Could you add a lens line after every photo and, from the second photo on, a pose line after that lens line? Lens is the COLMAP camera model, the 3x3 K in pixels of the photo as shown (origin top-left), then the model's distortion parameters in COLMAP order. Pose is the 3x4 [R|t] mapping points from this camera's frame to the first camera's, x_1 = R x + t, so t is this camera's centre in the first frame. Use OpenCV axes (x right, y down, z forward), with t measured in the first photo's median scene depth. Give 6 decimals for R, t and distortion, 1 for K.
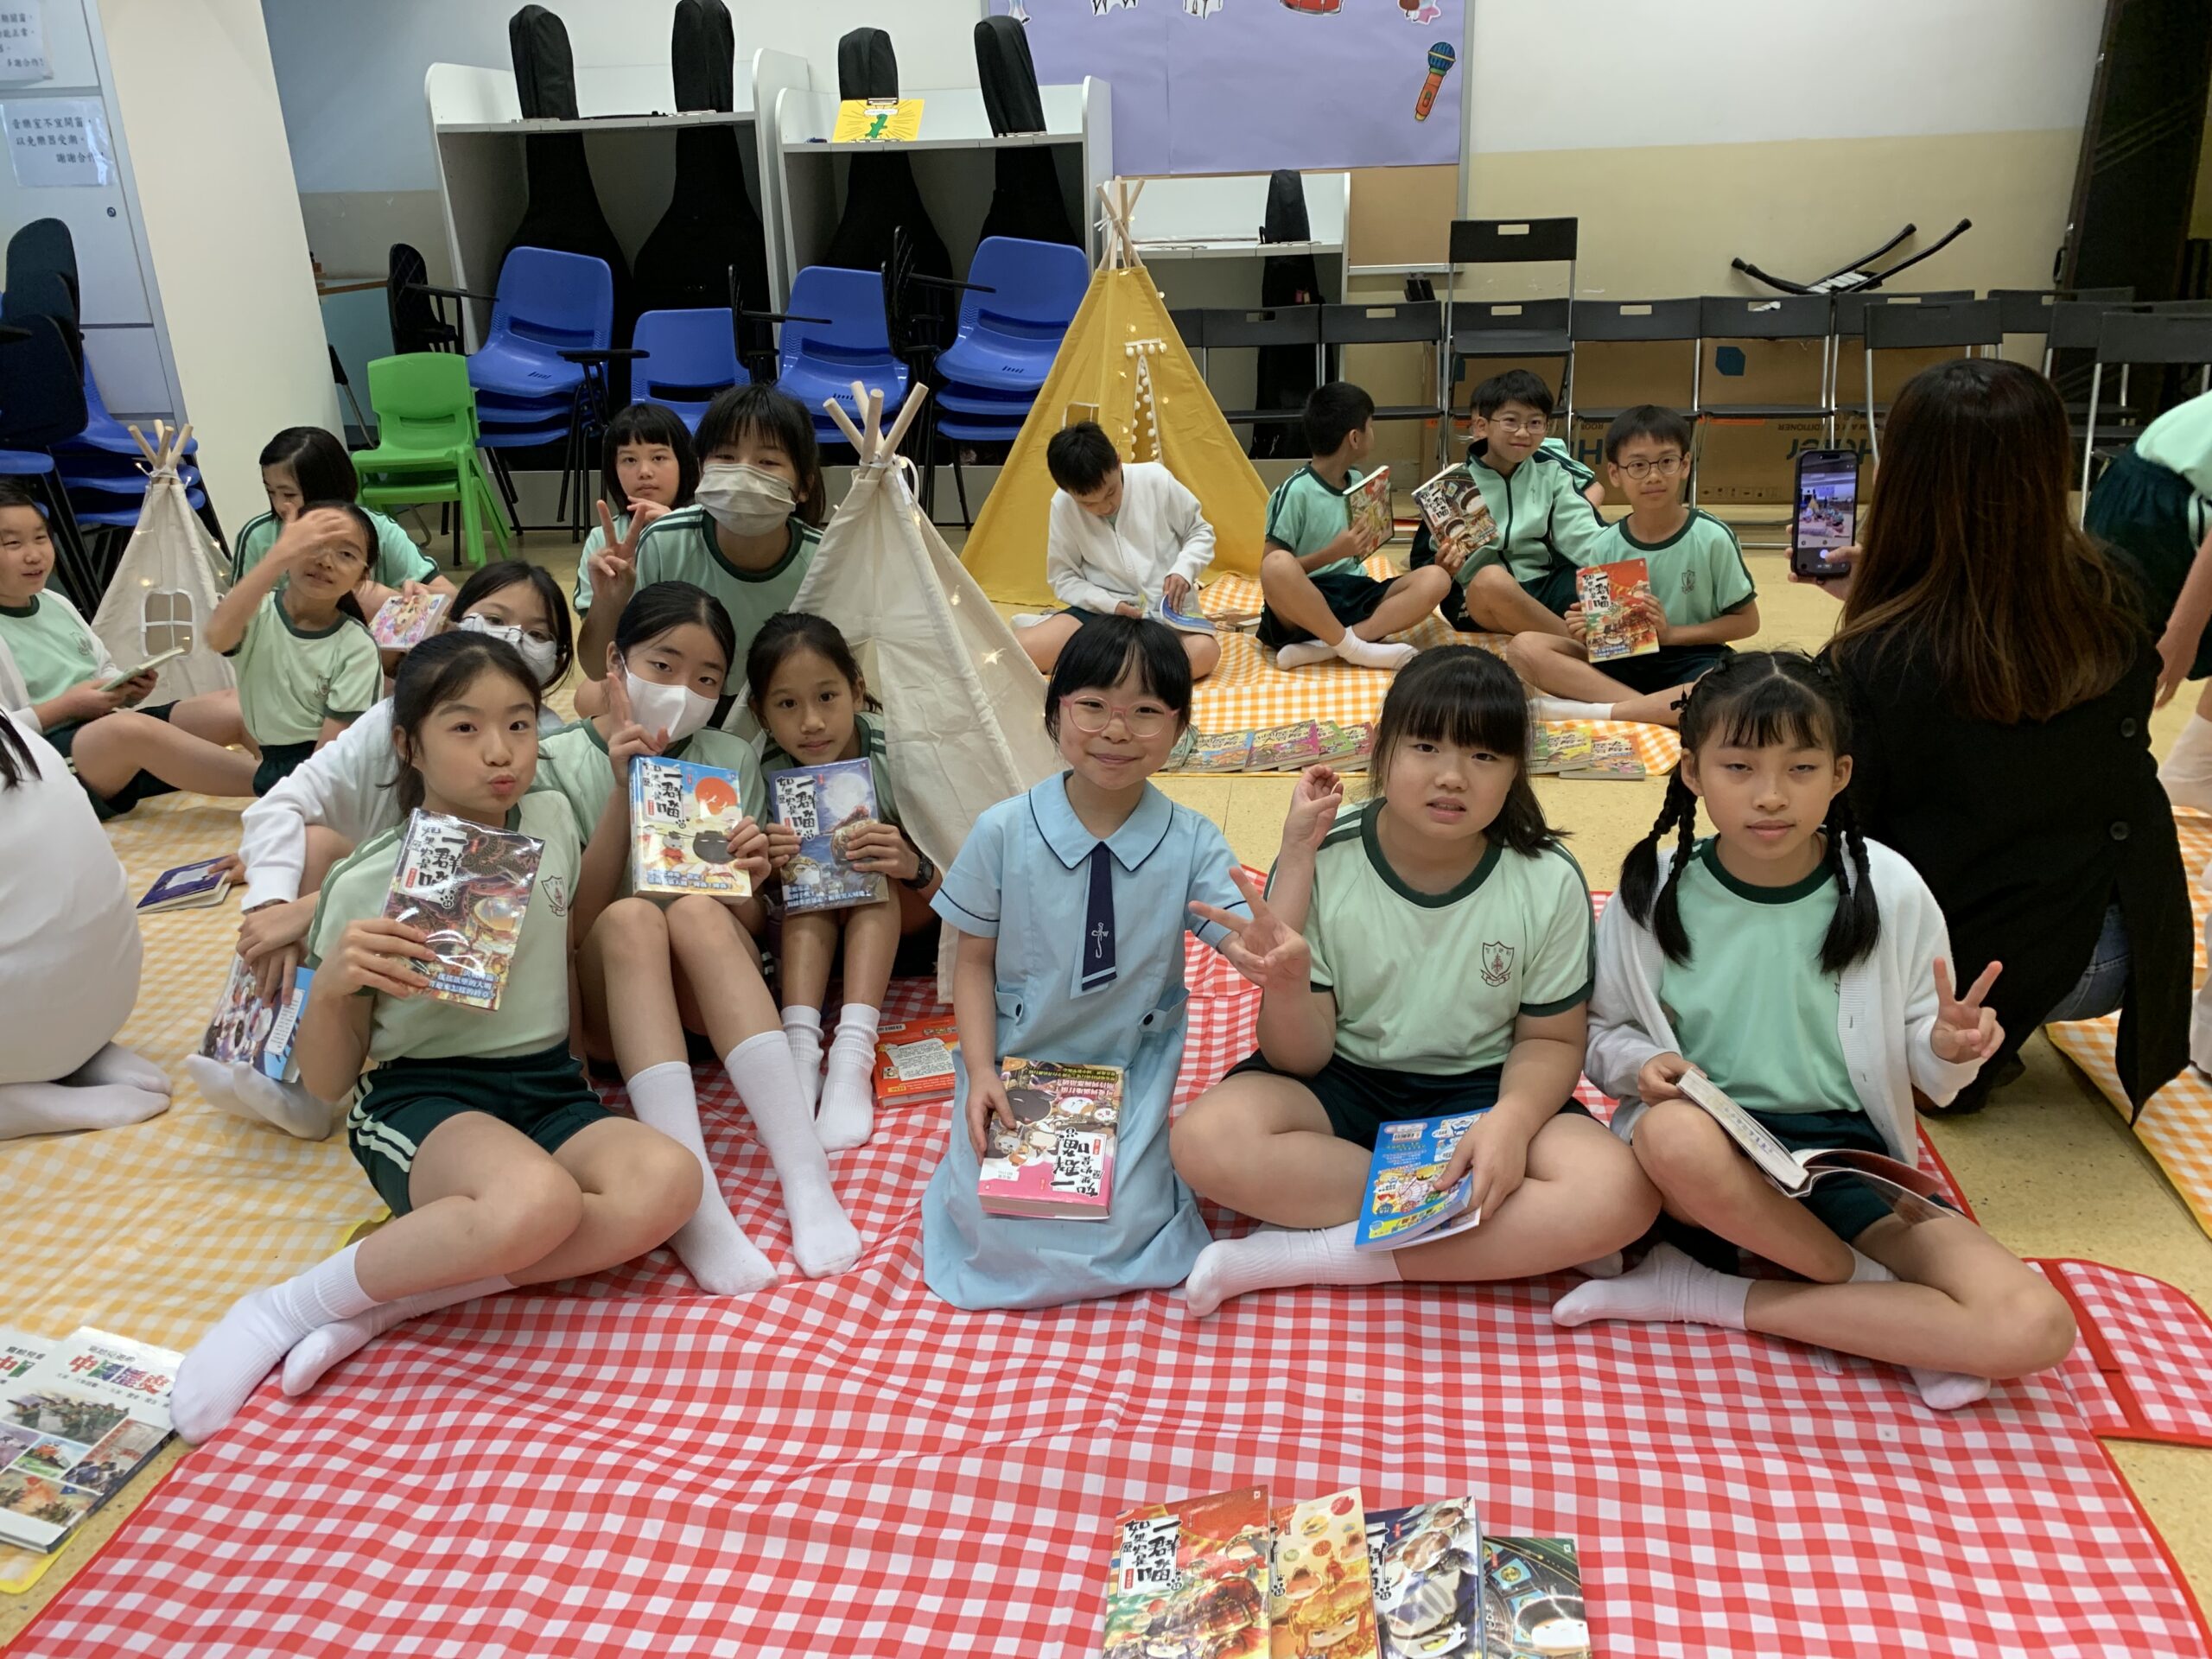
lens RADIAL K [[1719.8, 0, 1106.0], [0, 1719.8, 829.5], [0, 0, 1]] dist [-0.010285, -0.008907]
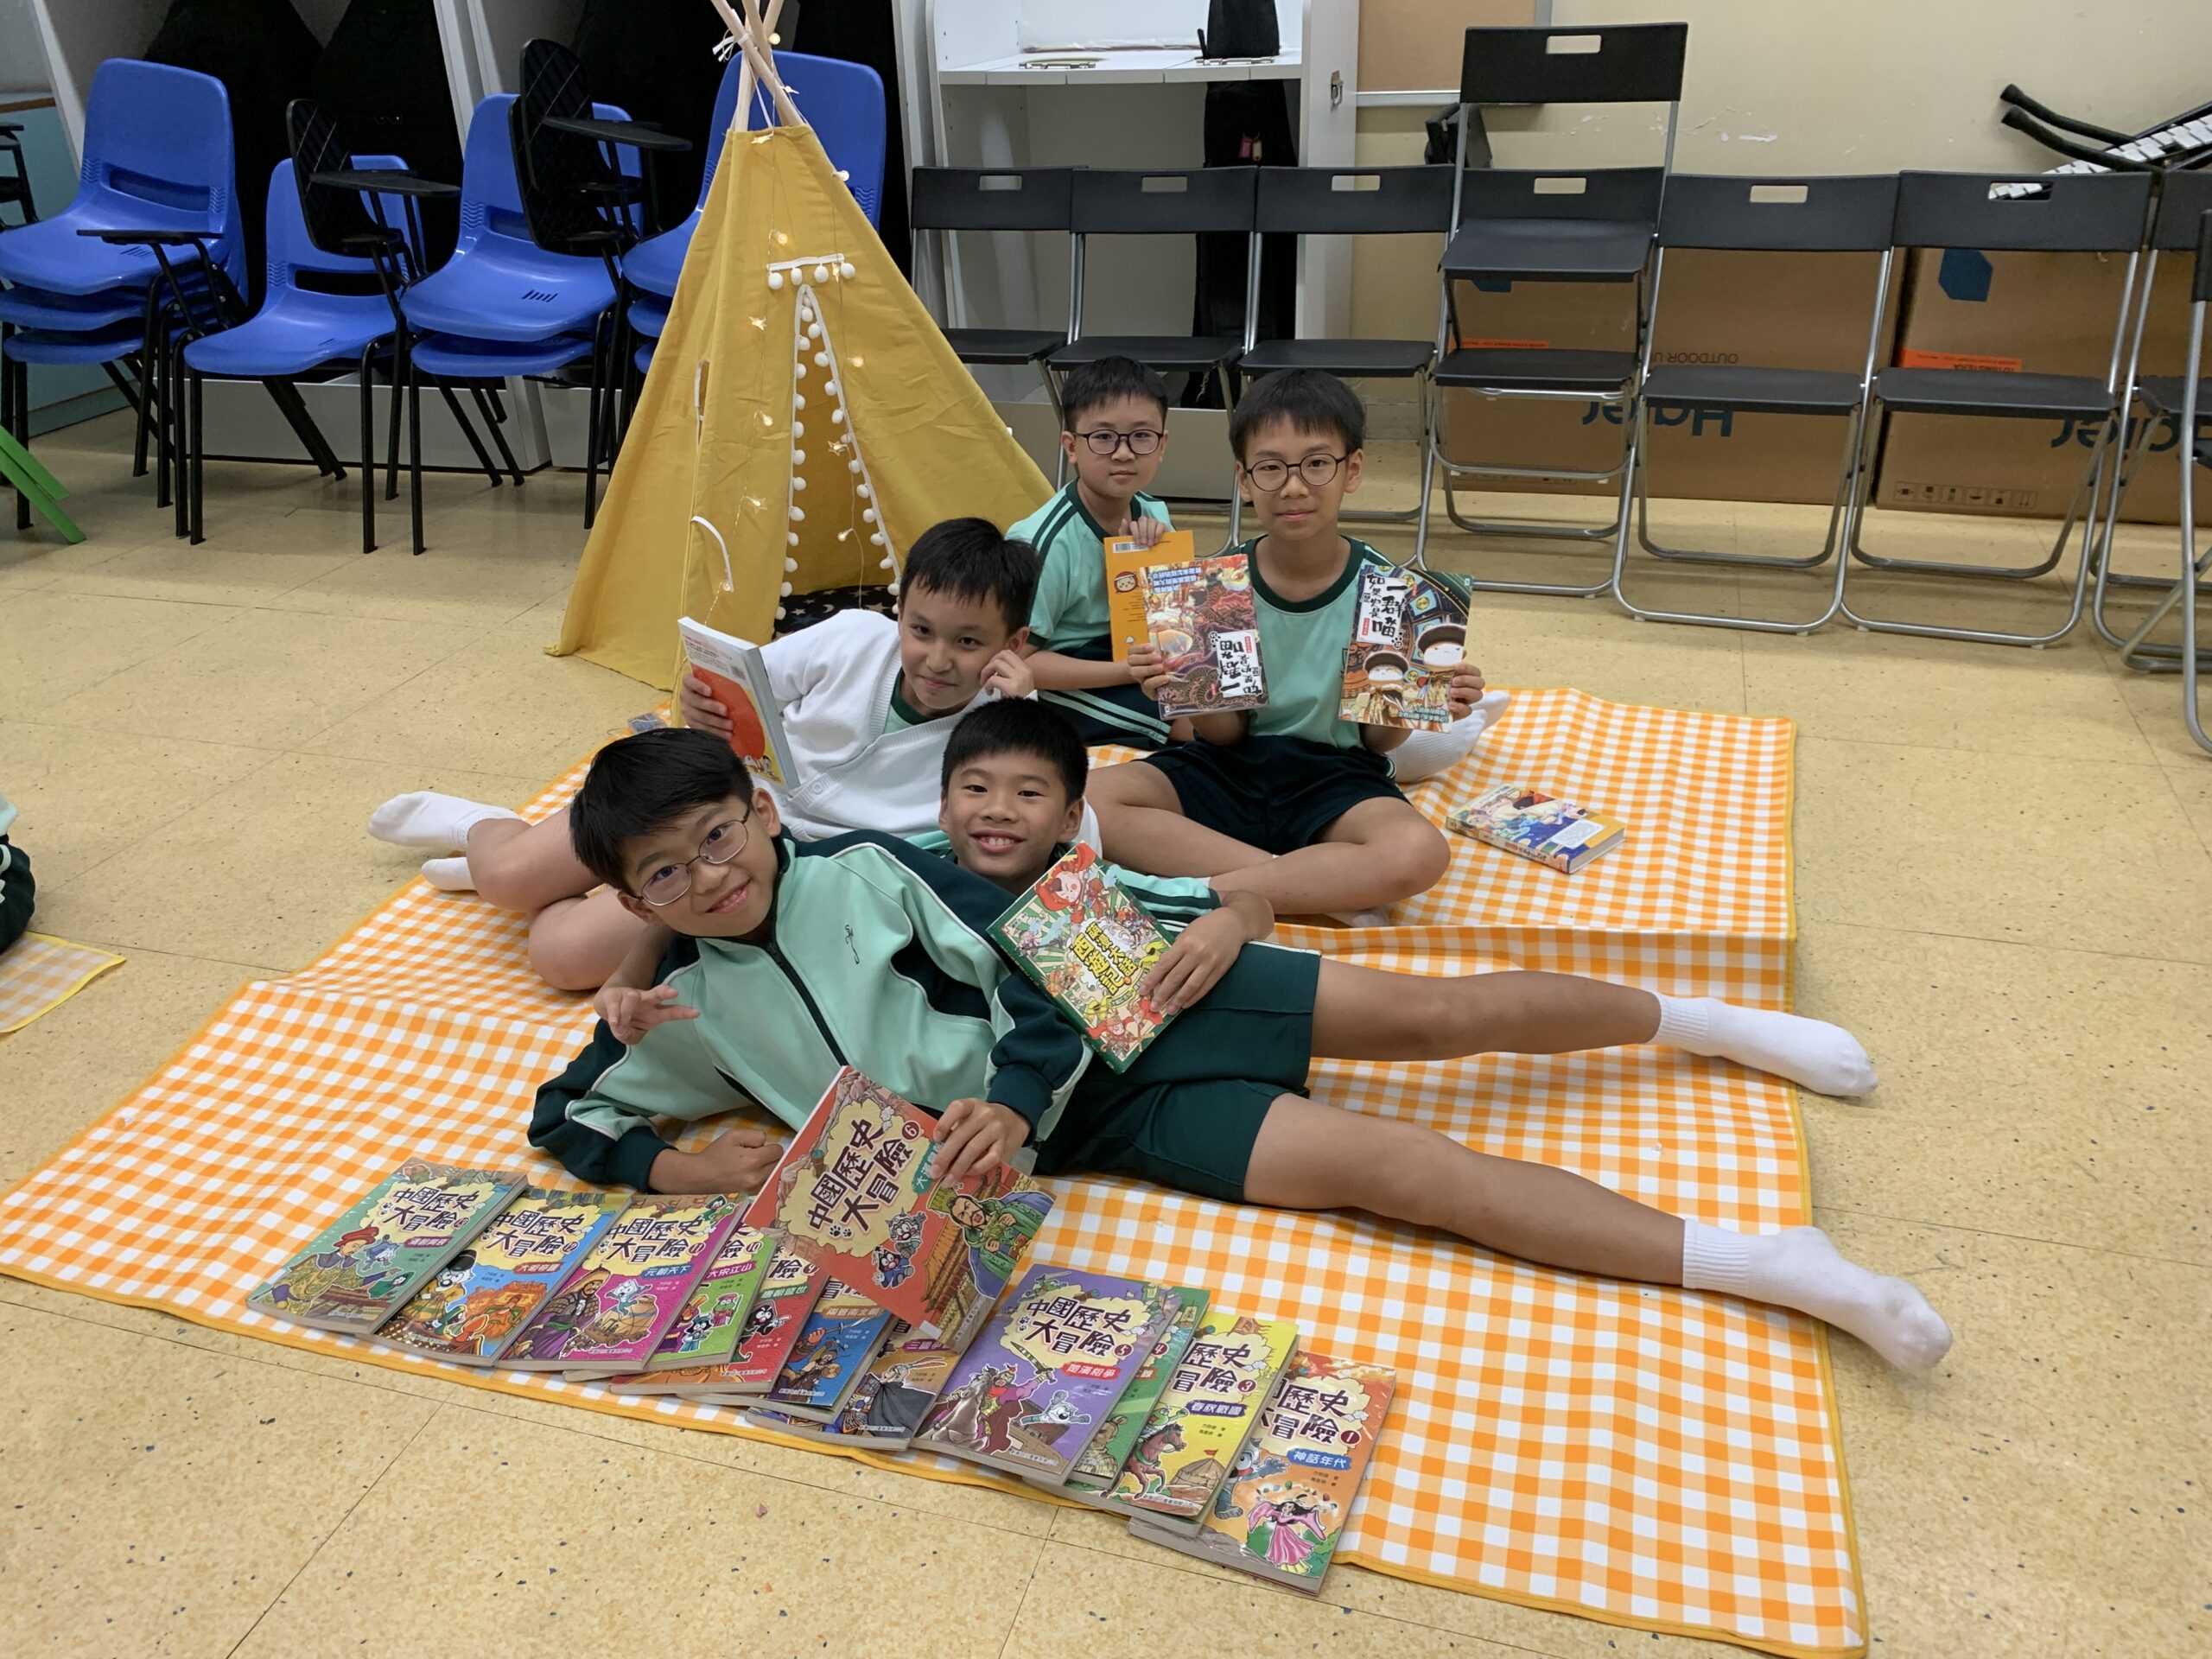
lens RADIAL K [[1719.8, 0, 1106.0], [0, 1719.8, 829.5], [0, 0, 1]] dist [-0.010285, -0.008907]
pose [[0.984743, 0.078027, -0.155543, 0.190899], [-0.058714, 0.990404, 0.125112, -0.149718], [0.163813, -0.114071, 0.979874, 0.376615]]
